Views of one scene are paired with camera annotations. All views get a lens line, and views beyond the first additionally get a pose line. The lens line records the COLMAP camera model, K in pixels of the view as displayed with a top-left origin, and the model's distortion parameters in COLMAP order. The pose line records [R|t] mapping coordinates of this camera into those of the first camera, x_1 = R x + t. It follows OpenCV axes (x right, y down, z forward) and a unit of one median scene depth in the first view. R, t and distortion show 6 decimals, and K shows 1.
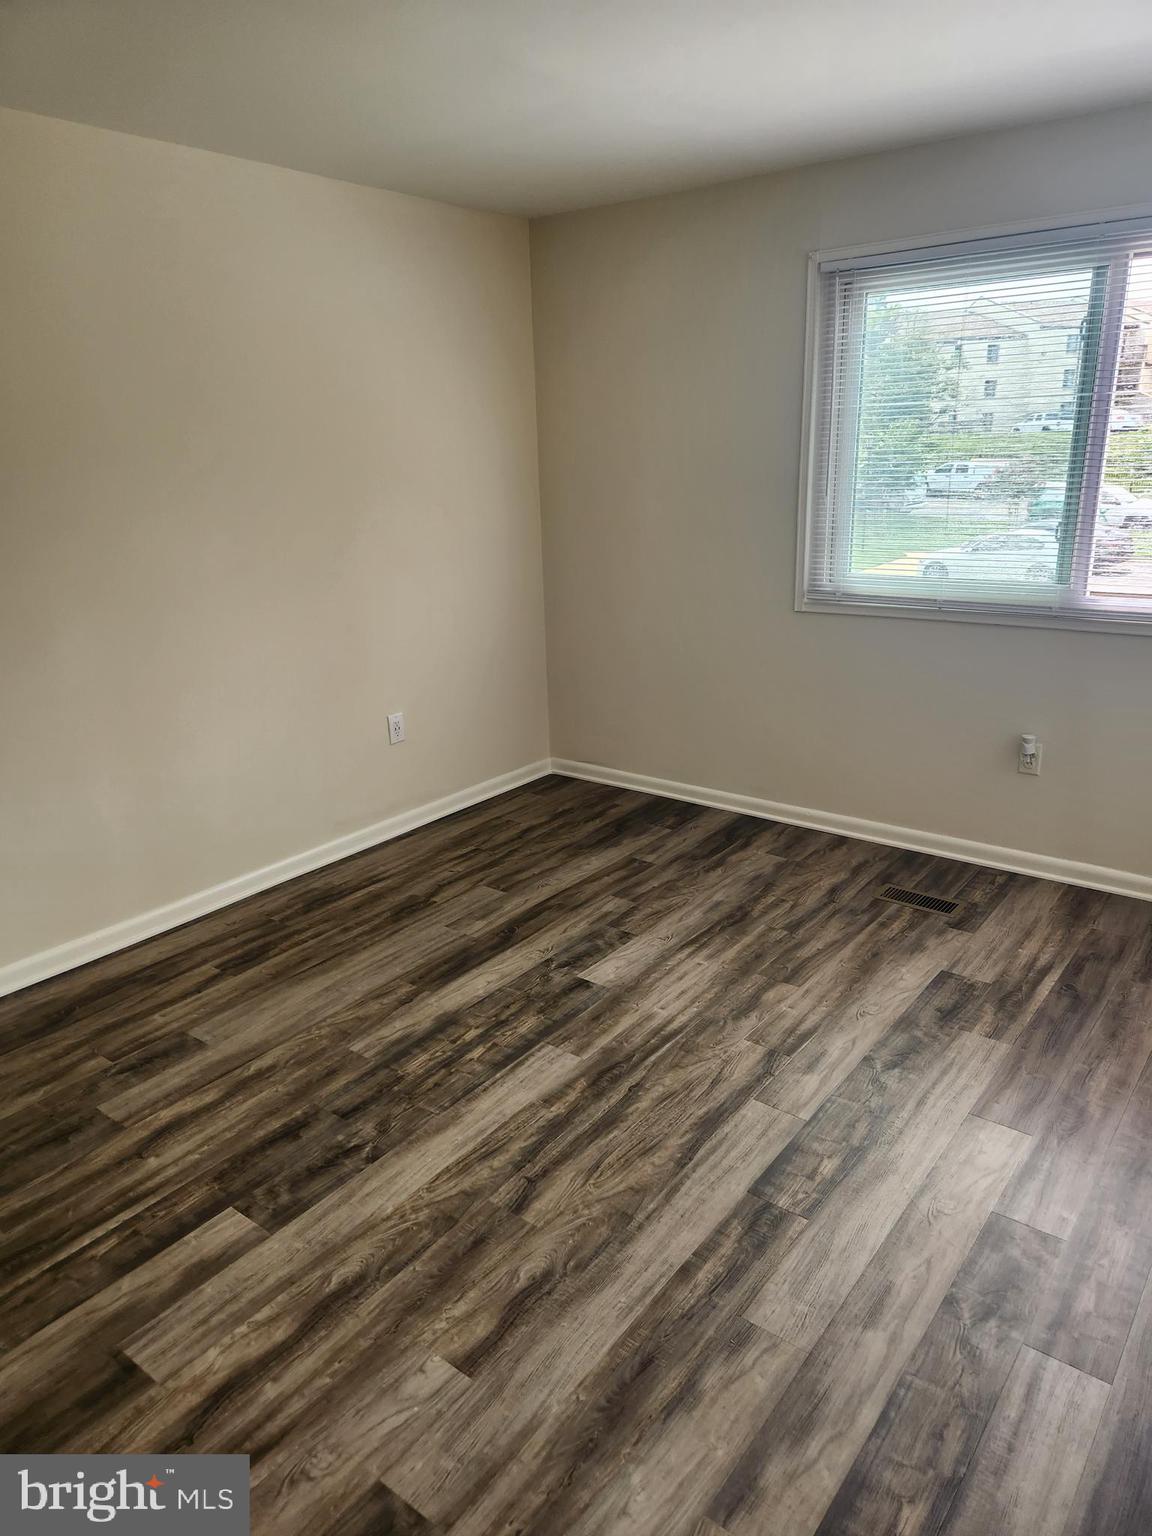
lens RADIAL K [[1043.4, 0, 581.6], [0, 1043.4, 759.4], [0, 0, 1]] dist [0.059242, -0.043774]
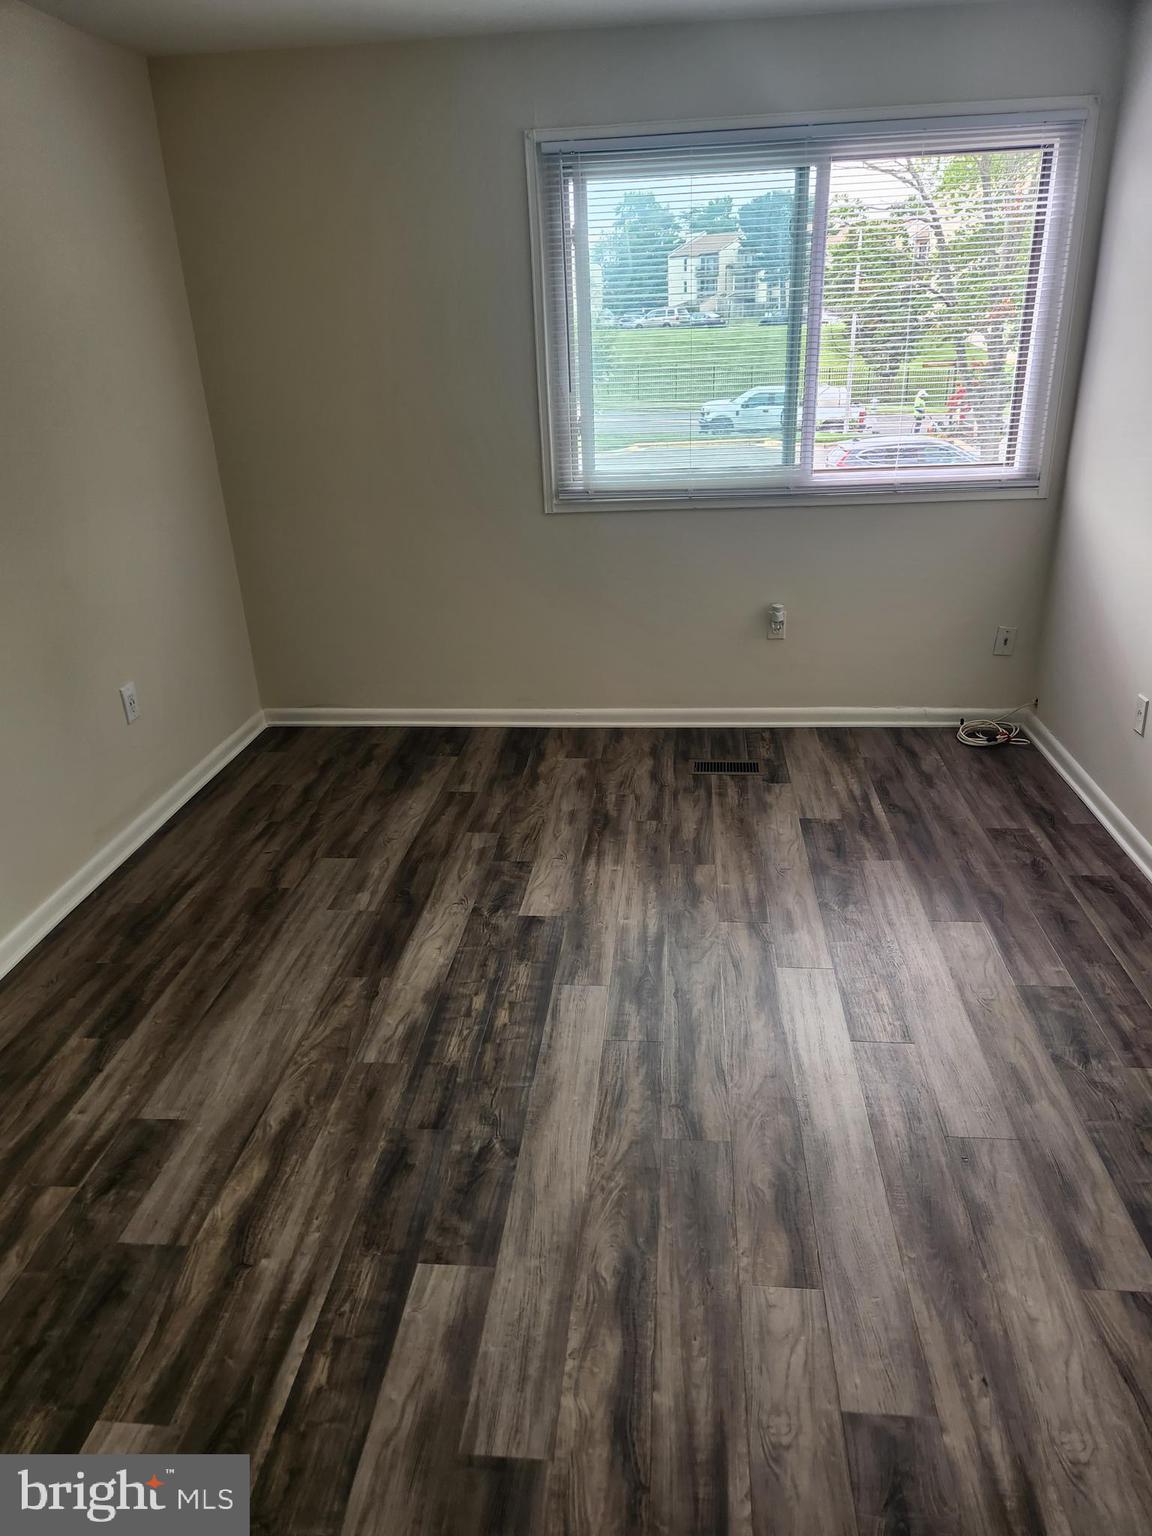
lens RADIAL K [[1043.4, 0, 586.9], [0, 1043.4, 770.8], [0, 0, 1]] dist [0.059242, -0.043774]
pose [[0.845286, -0.212724, 0.490142, -0.492212], [0.168591, 0.976655, 0.133124, -0.047295], [-0.507019, -0.029894, 0.861417, 0.192074]]
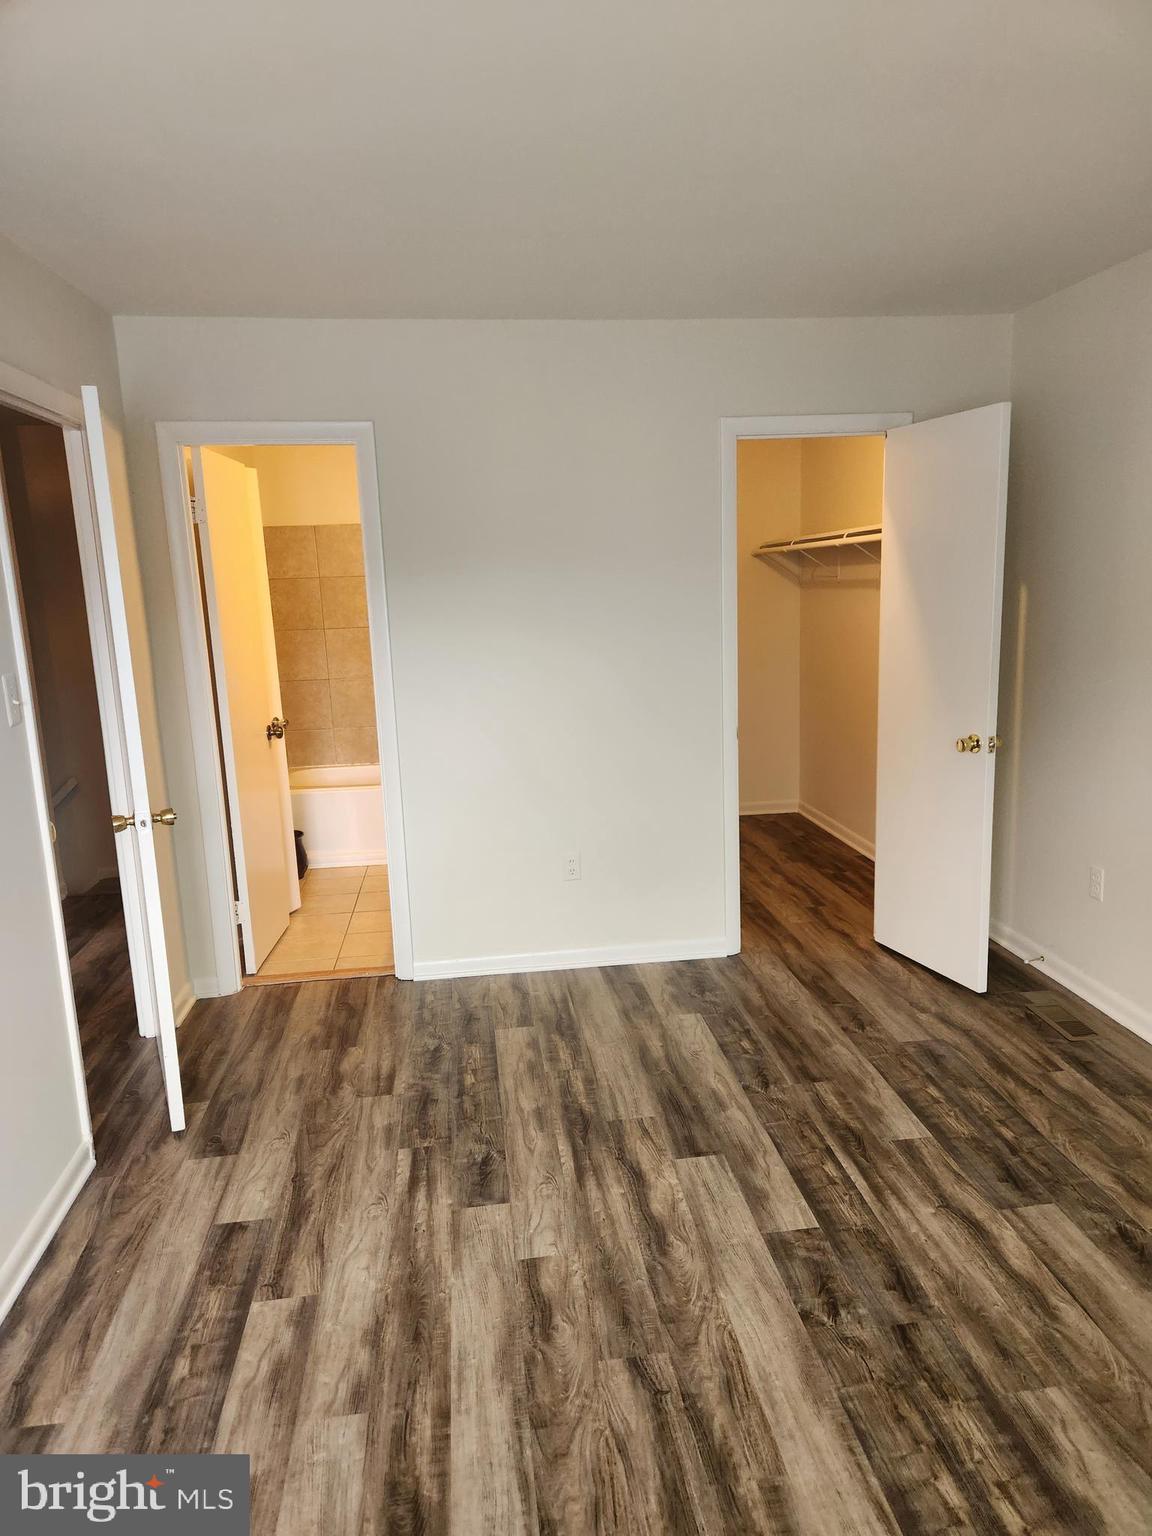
lens RADIAL K [[1043.4, 0, 578.1], [0, 1043.4, 765.3], [0, 0, 1]] dist [0.059242, -0.043774]
pose [[-0.715285, 0.178773, -0.675580, 0.457094], [-0.142994, 0.908830, 0.391894, -0.370509], [0.684047, 0.376920, -0.624509, 1.199013]]
